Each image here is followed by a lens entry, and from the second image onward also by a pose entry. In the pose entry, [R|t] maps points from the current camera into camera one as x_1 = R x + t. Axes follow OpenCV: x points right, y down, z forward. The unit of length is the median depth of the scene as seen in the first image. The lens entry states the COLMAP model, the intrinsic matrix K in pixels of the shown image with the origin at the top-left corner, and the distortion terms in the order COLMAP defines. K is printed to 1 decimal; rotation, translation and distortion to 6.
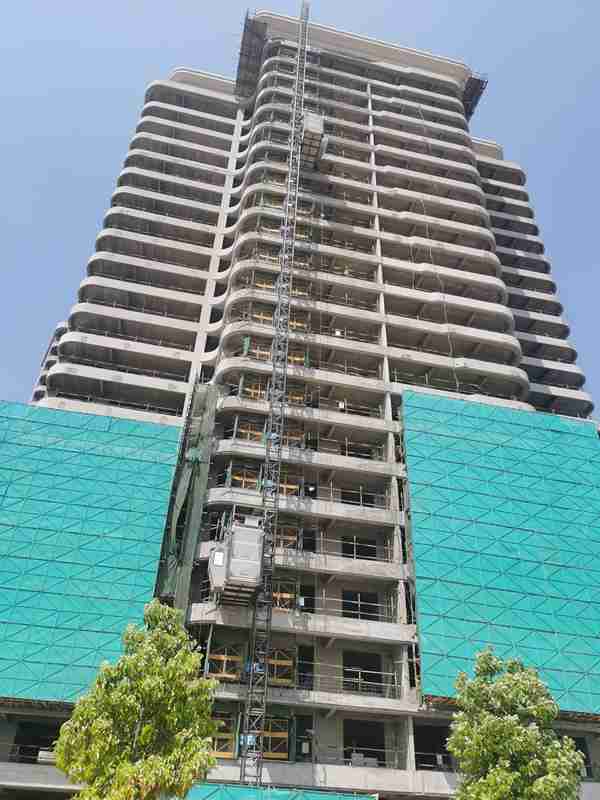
lens RADIAL K [[595.8, 0, 300.0], [0, 595.8, 400.0], [0, 0, 1]] dist [0.080619, -0.096296]
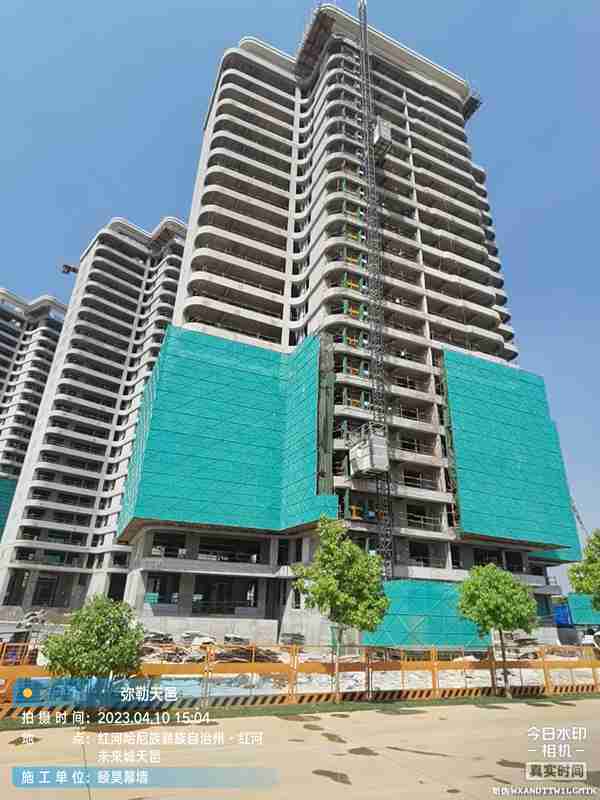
lens RADIAL K [[454.9, 0, 300.5], [0, 454.9, 397.6], [0, 0, 1]] dist [0.044643, -0.071125]
pose [[0.980638, 0.077660, 0.179771, -0.379767], [-0.114350, 0.972326, 0.203729, -0.086145], [-0.158975, -0.220341, 0.962381, -0.103606]]
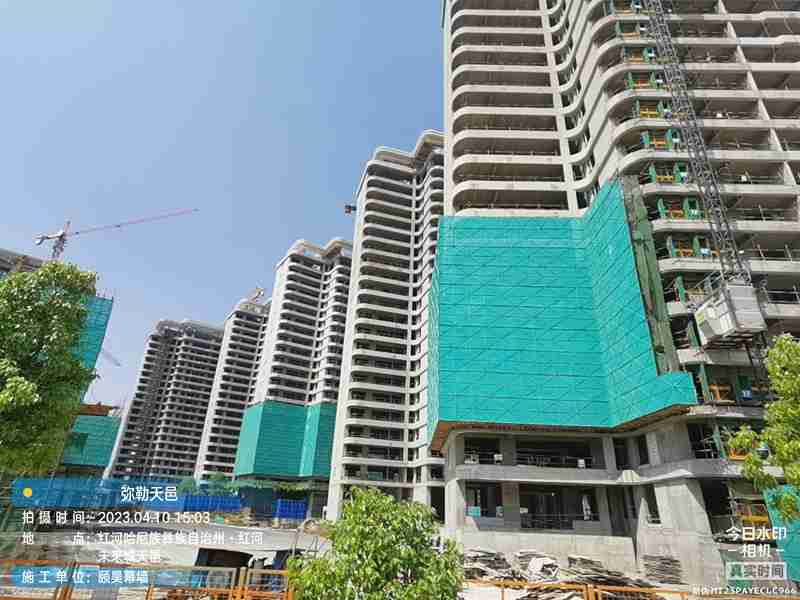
lens RADIAL K [[454.9, 0, 399.2], [0, 454.9, 297.1], [0, 0, 1]] dist [0.044643, -0.071125]
pose [[0.970971, -0.096960, -0.218666, -0.388615], [0.135620, 0.976179, 0.169358, -0.005687], [0.197036, -0.194097, 0.960991, -0.003331]]
